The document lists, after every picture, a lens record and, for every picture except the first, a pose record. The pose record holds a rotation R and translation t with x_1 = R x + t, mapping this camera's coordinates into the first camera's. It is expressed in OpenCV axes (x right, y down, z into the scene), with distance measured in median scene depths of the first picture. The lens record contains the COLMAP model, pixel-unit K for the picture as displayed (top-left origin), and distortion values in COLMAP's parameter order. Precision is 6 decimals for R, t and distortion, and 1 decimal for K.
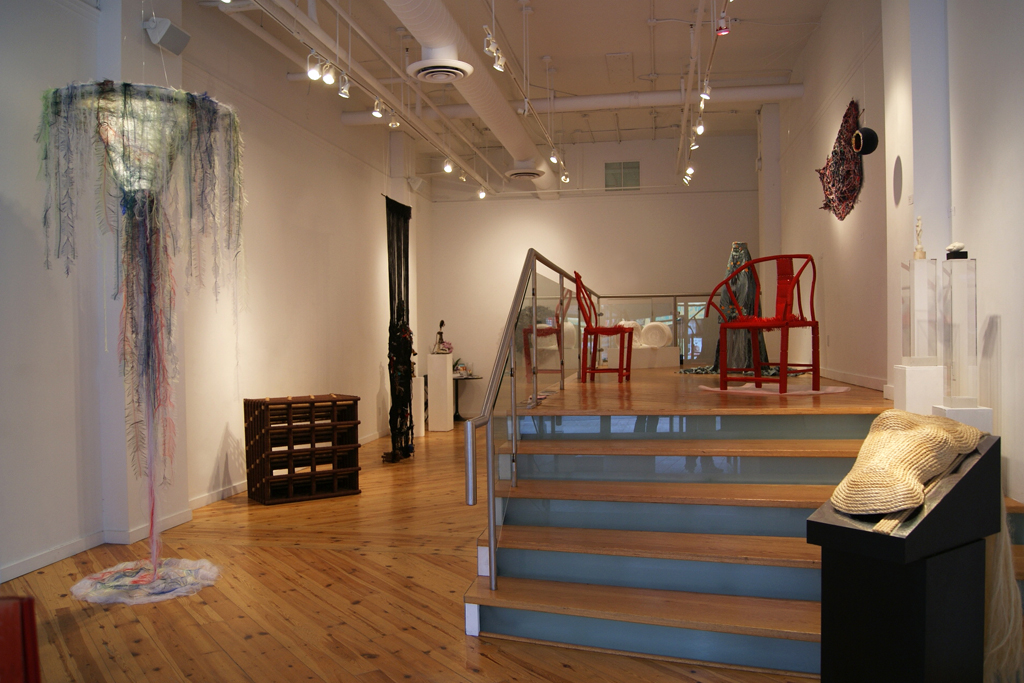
lens RADIAL K [[835.8, 0, 506.0], [0, 835.8, 351.5], [0, 0, 1]] dist [-0.078634, 0.001789]
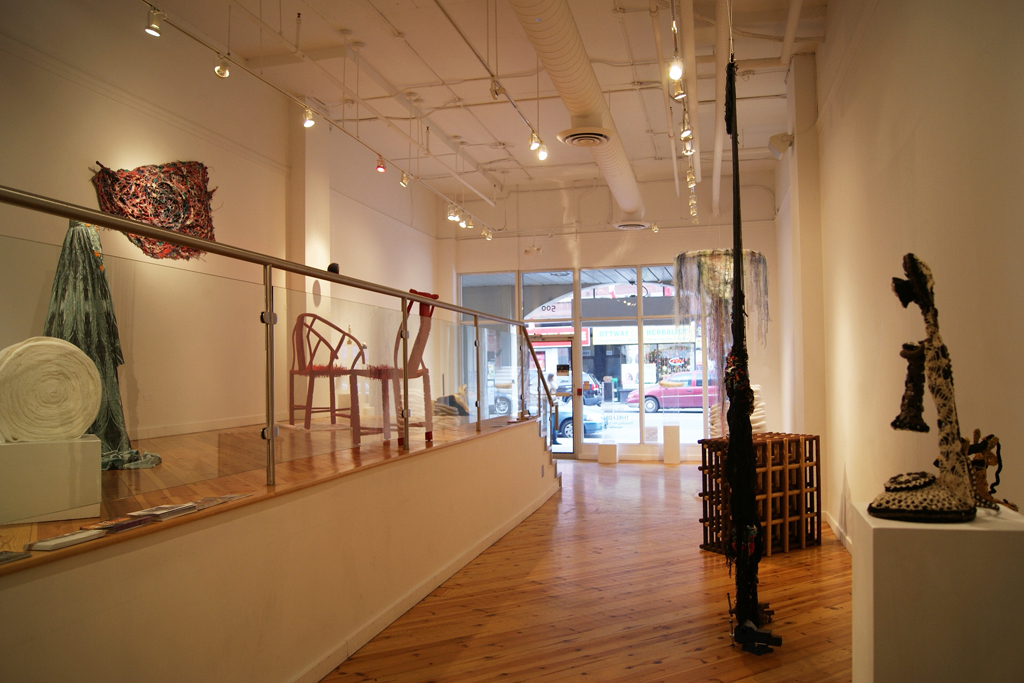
lens RADIAL K [[806.5, 0, 504.6], [0, 806.5, 356.4], [0, 0, 1]] dist [-0.076570, 0.004648]
pose [[-0.997056, 0.028995, 0.070990, -0.024319], [0.028606, 0.999570, -0.006485, -0.034277], [-0.071147, -0.004436, -0.997456, 1.689051]]
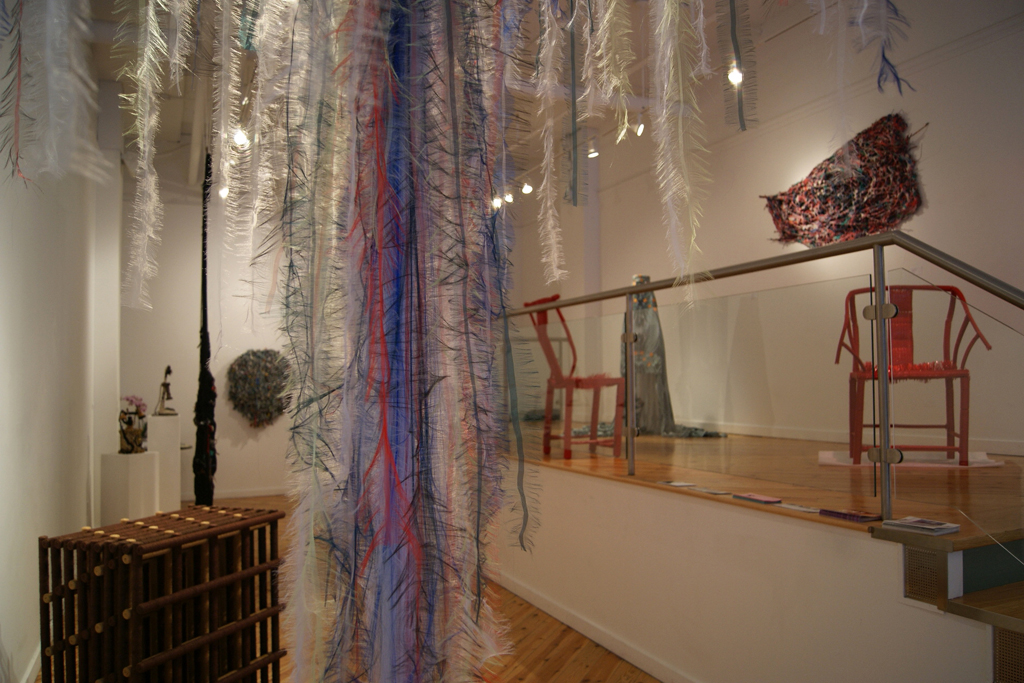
lens RADIAL K [[806.5, 0, 504.6], [0, 806.5, 356.4], [0, 0, 1]] dist [-0.076570, 0.004648]
pose [[0.837500, 0.019812, 0.546078, -0.304609], [0.011003, 0.998528, -0.053102, -0.011618], [-0.546327, 0.050481, 0.836050, 0.463726]]
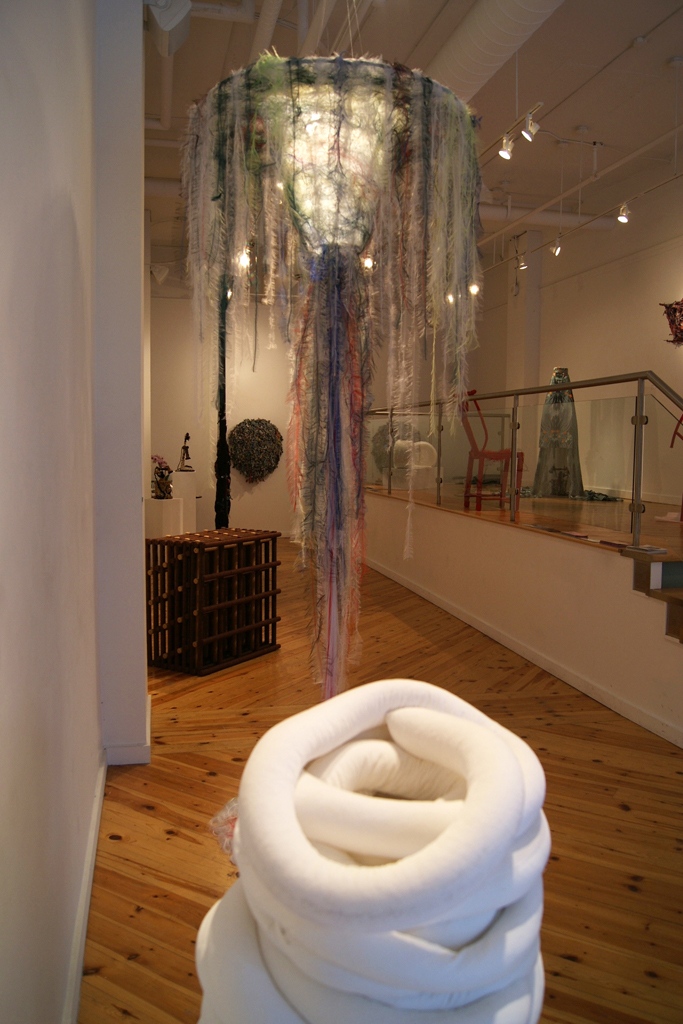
lens RADIAL K [[806.5, 0, 341.5], [0, 806.5, 512.0], [0, 0, 1]] dist [-0.076570, 0.004648]
pose [[0.919921, -0.010592, 0.391960, -0.394372], [-0.015120, 0.997933, 0.062453, -0.014711], [-0.391812, -0.063379, 0.917860, 0.226411]]
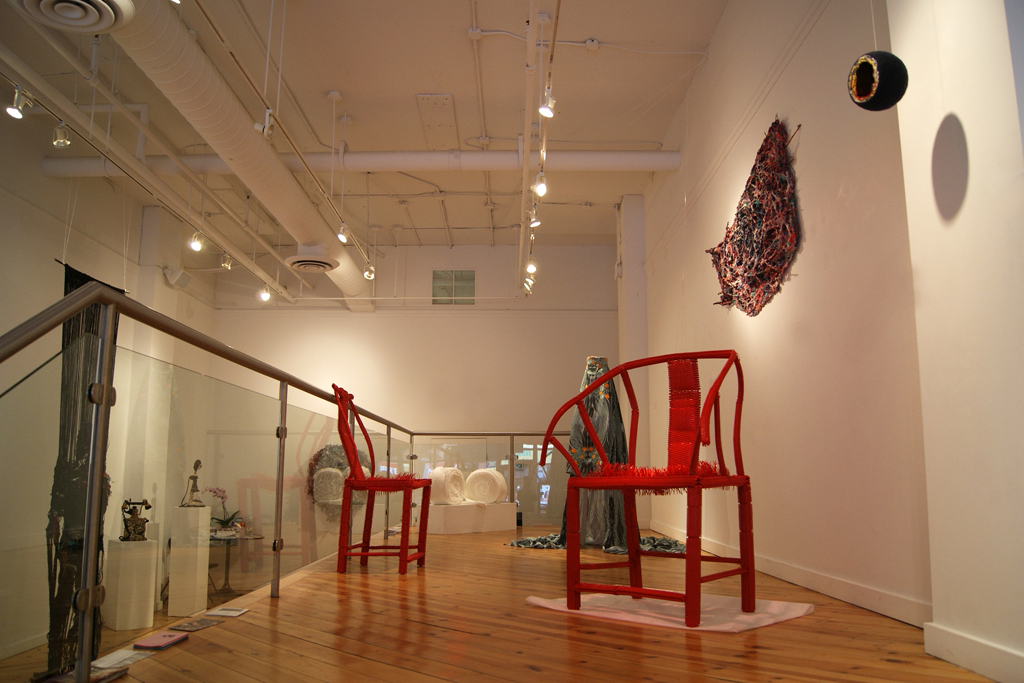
lens RADIAL K [[806.5, 0, 504.6], [0, 806.5, 356.4], [0, 0, 1]] dist [-0.076570, 0.004648]
pose [[0.985567, 0.039666, 0.164575, 0.105164], [-0.011477, 0.985581, -0.168813, -0.018614], [-0.168898, 0.164488, 0.971811, 0.398662]]
